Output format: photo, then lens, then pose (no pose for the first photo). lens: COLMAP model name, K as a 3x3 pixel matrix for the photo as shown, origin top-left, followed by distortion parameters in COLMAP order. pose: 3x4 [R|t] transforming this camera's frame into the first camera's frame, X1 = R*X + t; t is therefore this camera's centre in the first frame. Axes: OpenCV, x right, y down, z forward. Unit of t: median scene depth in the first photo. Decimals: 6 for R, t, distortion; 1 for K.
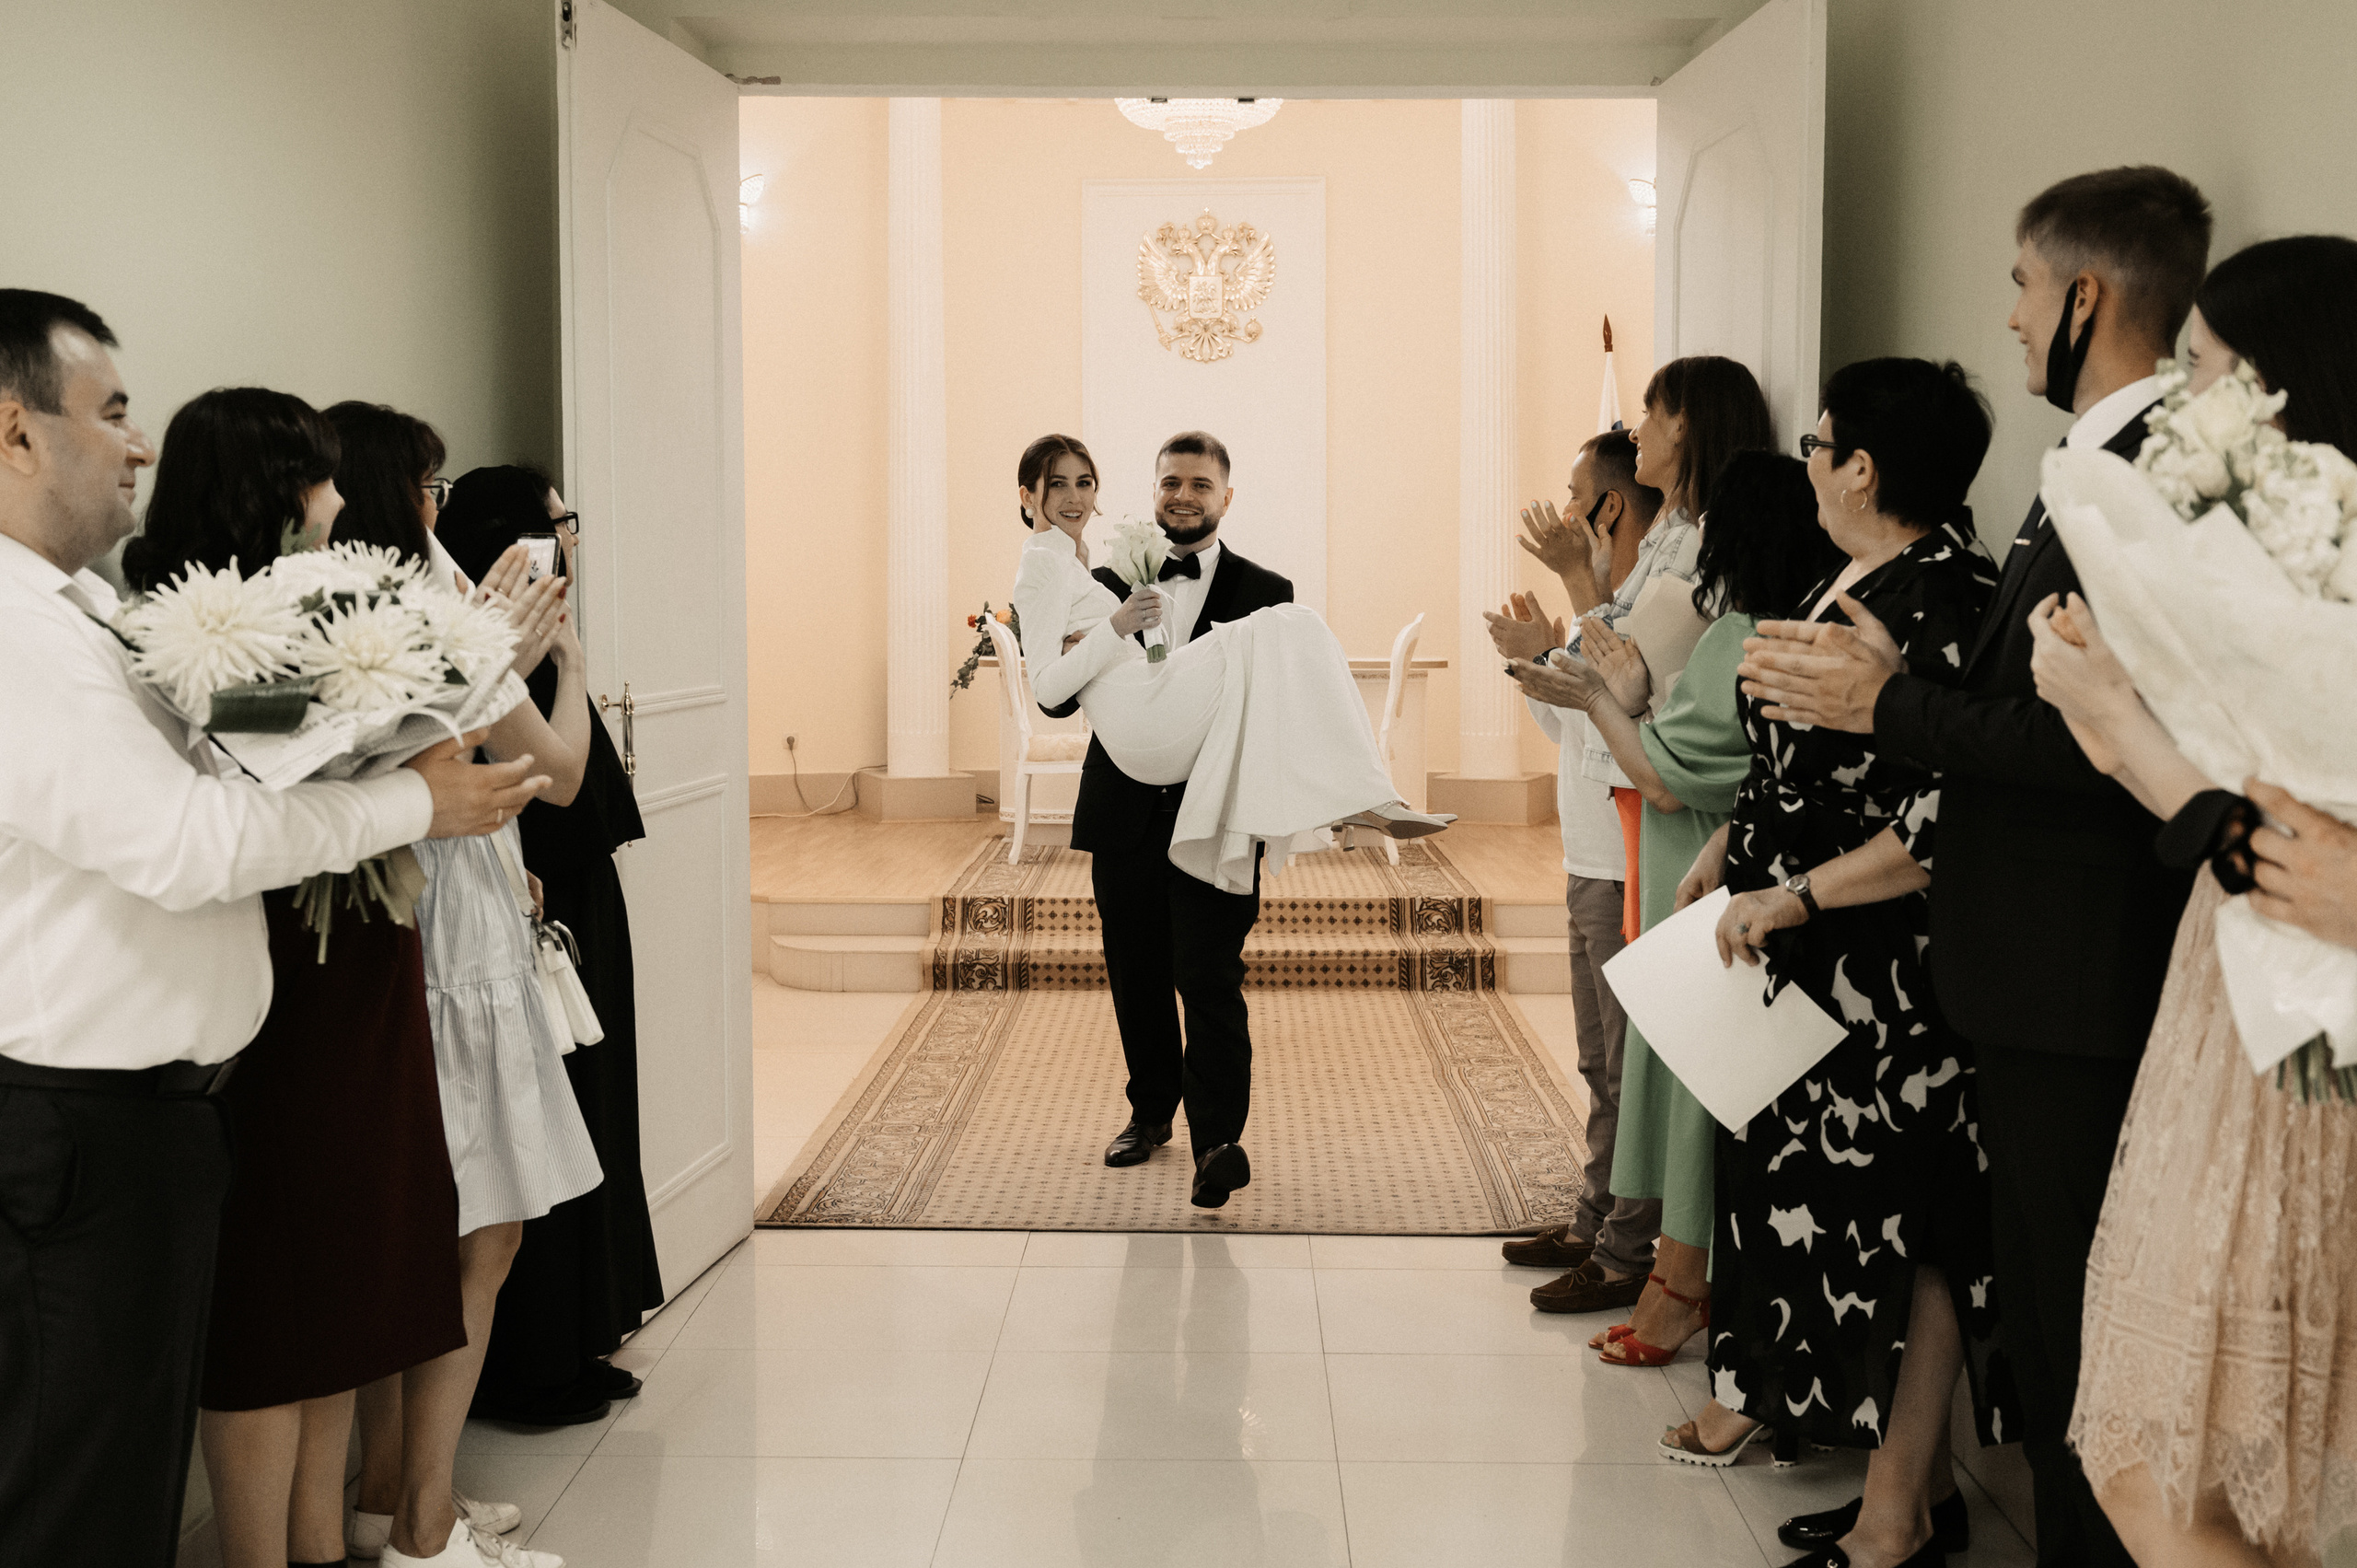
lens RADIAL K [[2519.5, 0, 1179.4], [0, 2519.5, 775.8], [0, 0, 1]] dist [-0.003293, 0.000000]
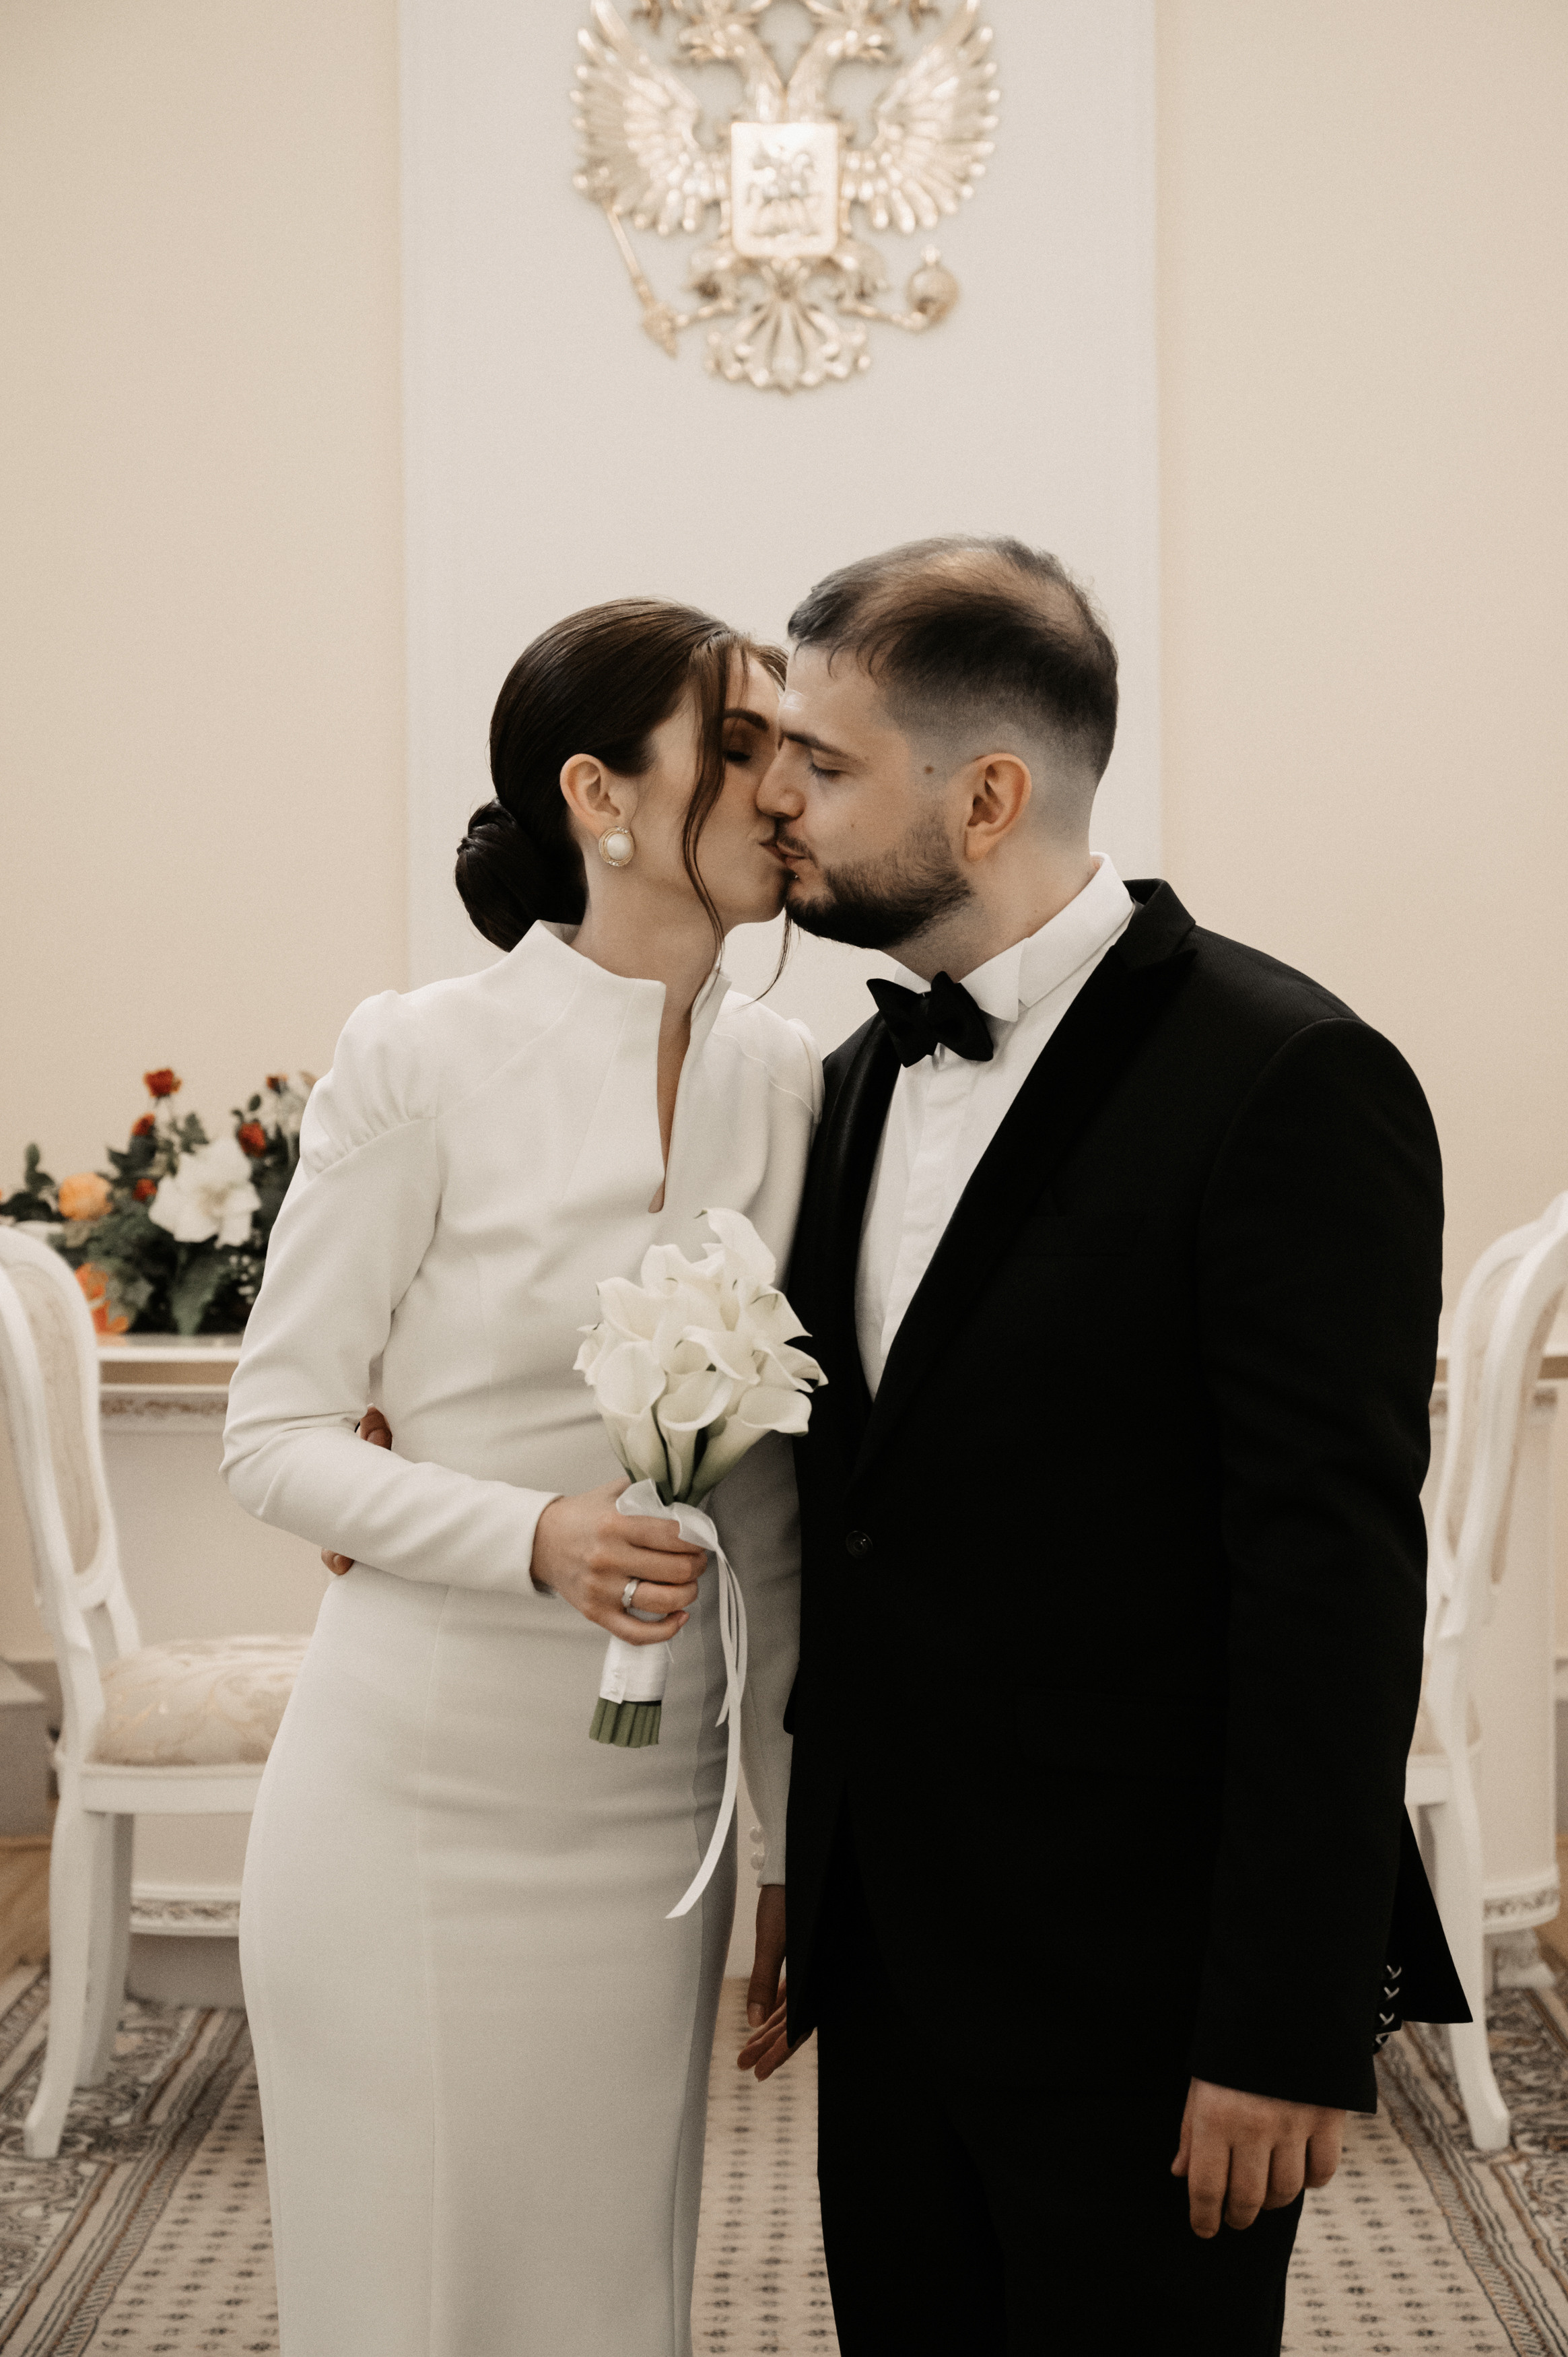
lens RADIAL K [[4798.7, 0, 791.7], [0, 4798.7, 1174.9], [0, 0, 1]] dist [0.117587, 0.000000]
pose [[0.999980, -0.005693, 0.002780, 0.012835], [0.005828, 0.998667, -0.051285, -0.045702], [-0.002484, 0.051301, 0.998680, 0.552969]]
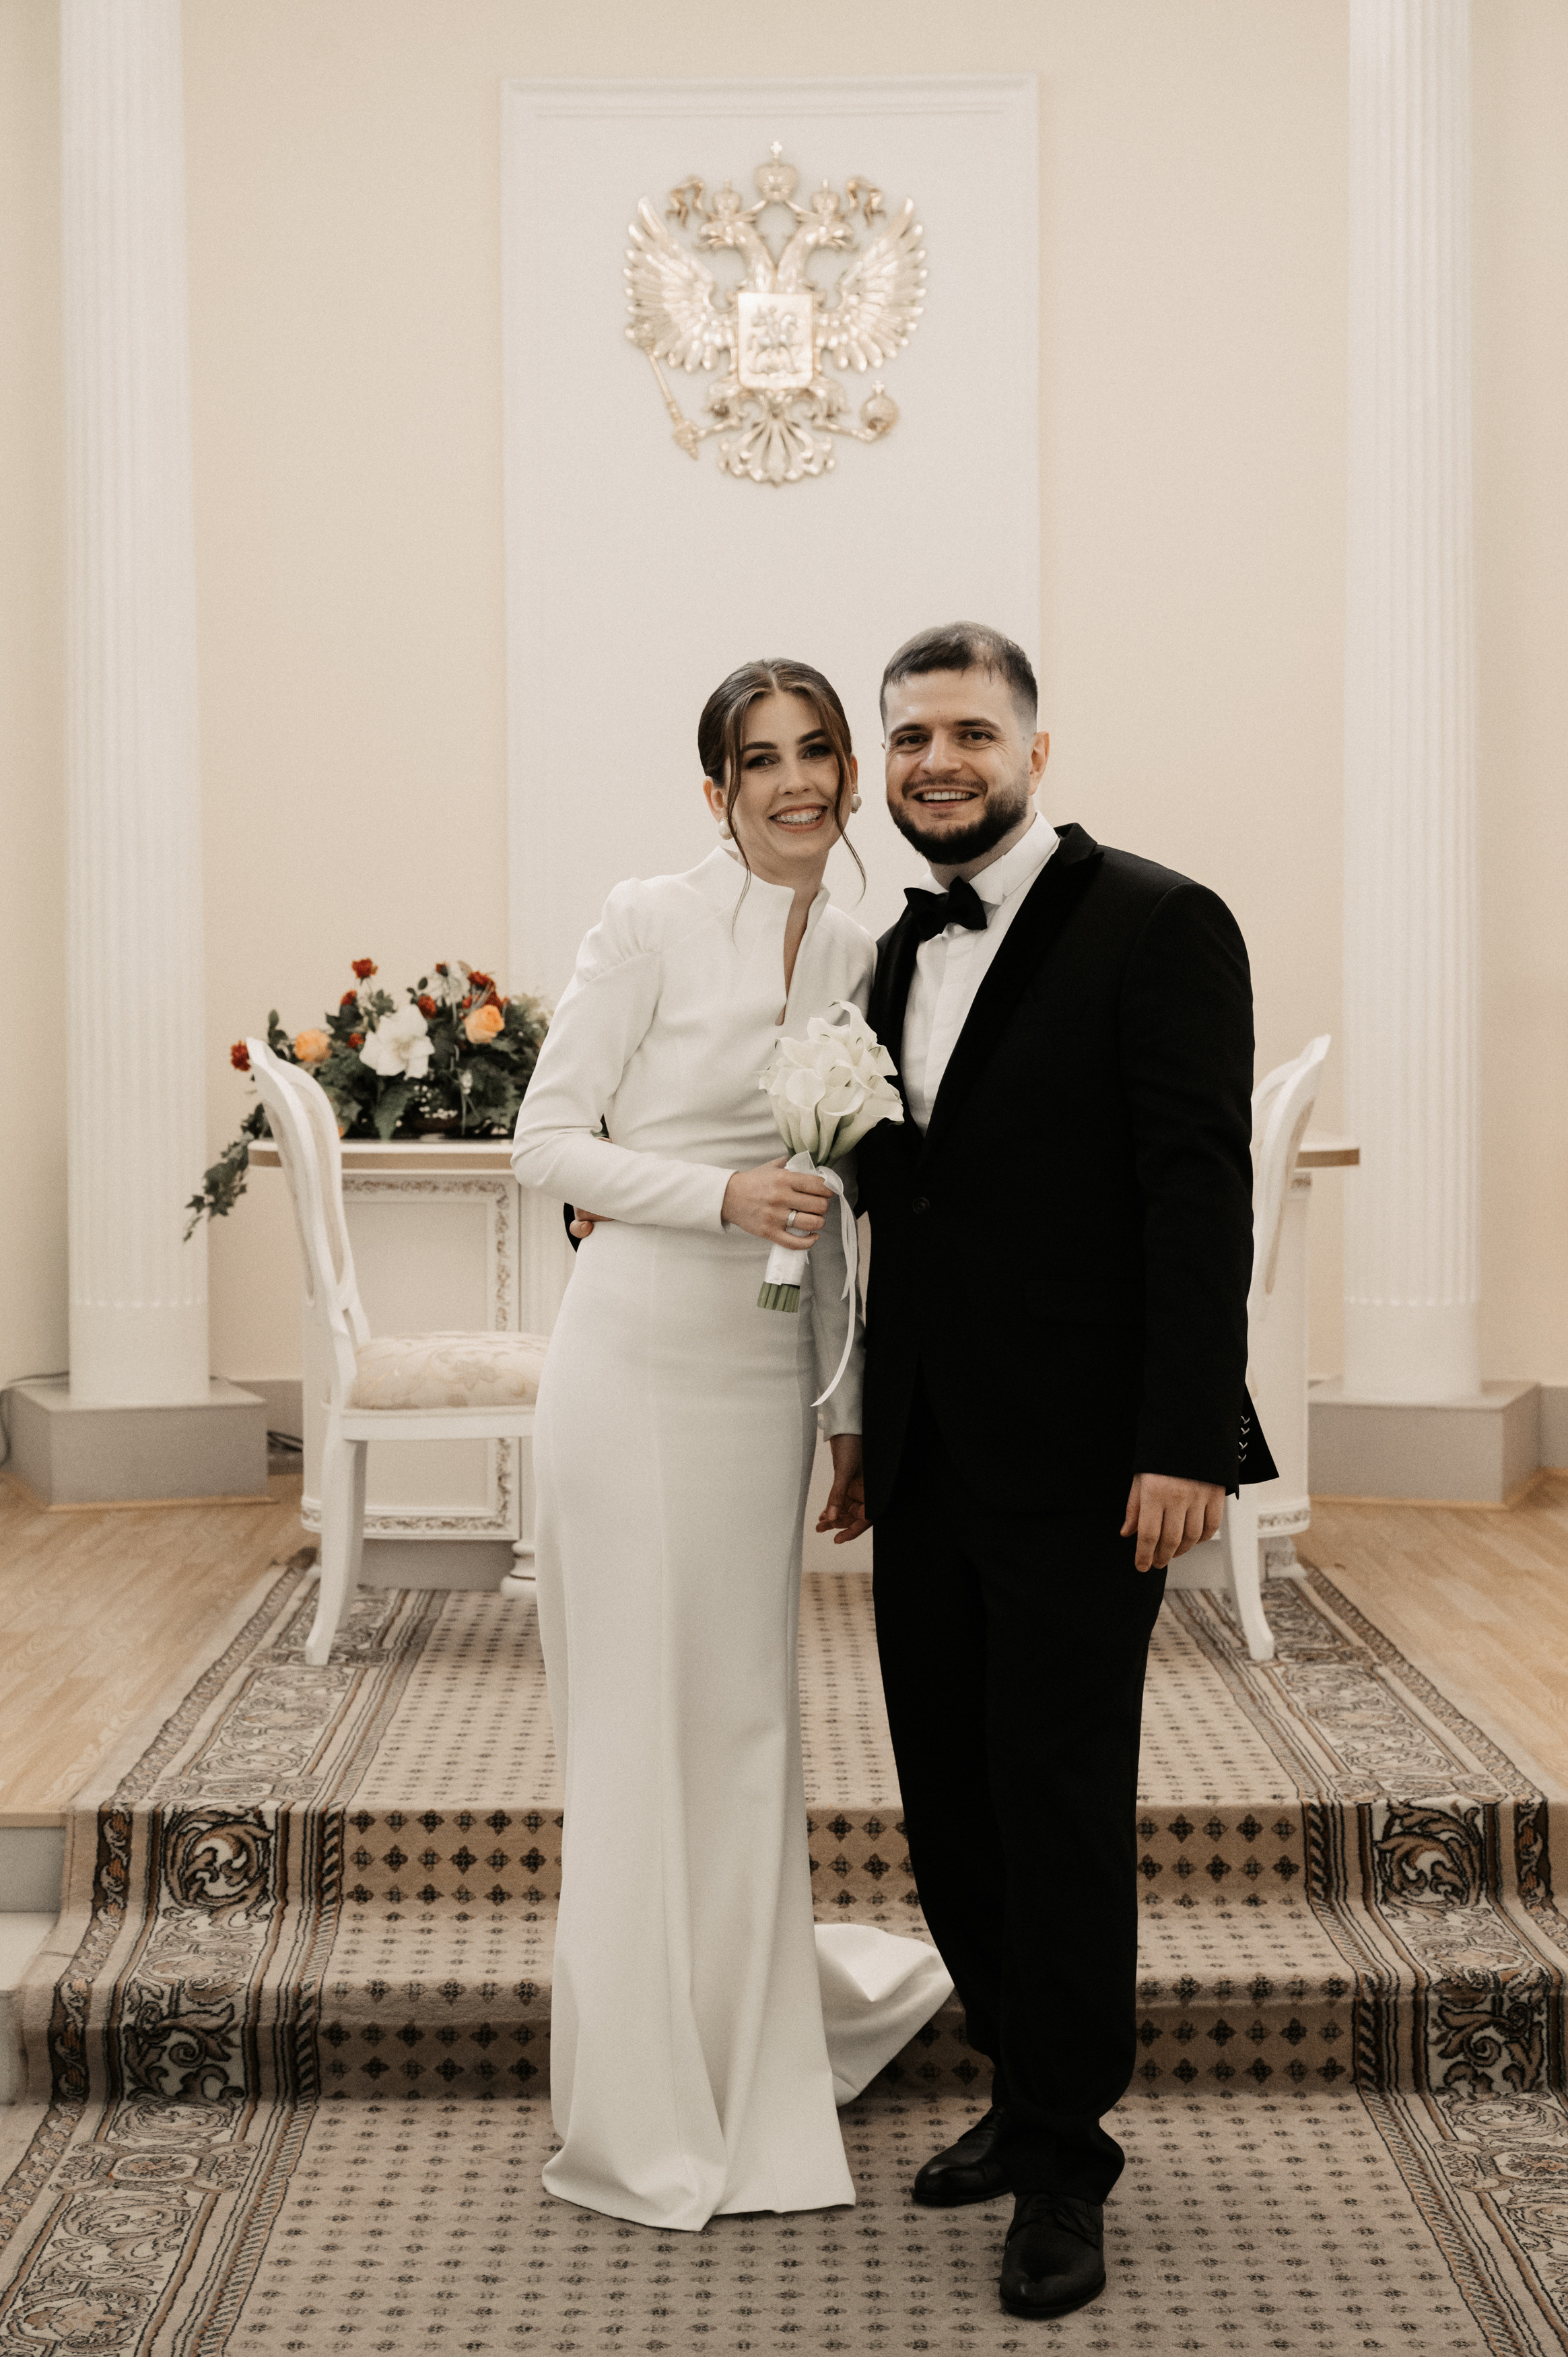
lens RADIAL K [[3878.3, 0, 777.2], [0, 3878.3, 1192.5], [0, 0, 1]] dist [0.137065, 0.000000]
pose [[0.999794, -0.003314, 0.020018, -0.005357], [0.003733, 0.999774, -0.020917, -0.030150], [-0.019944, 0.020987, 0.999581, 0.423036]]
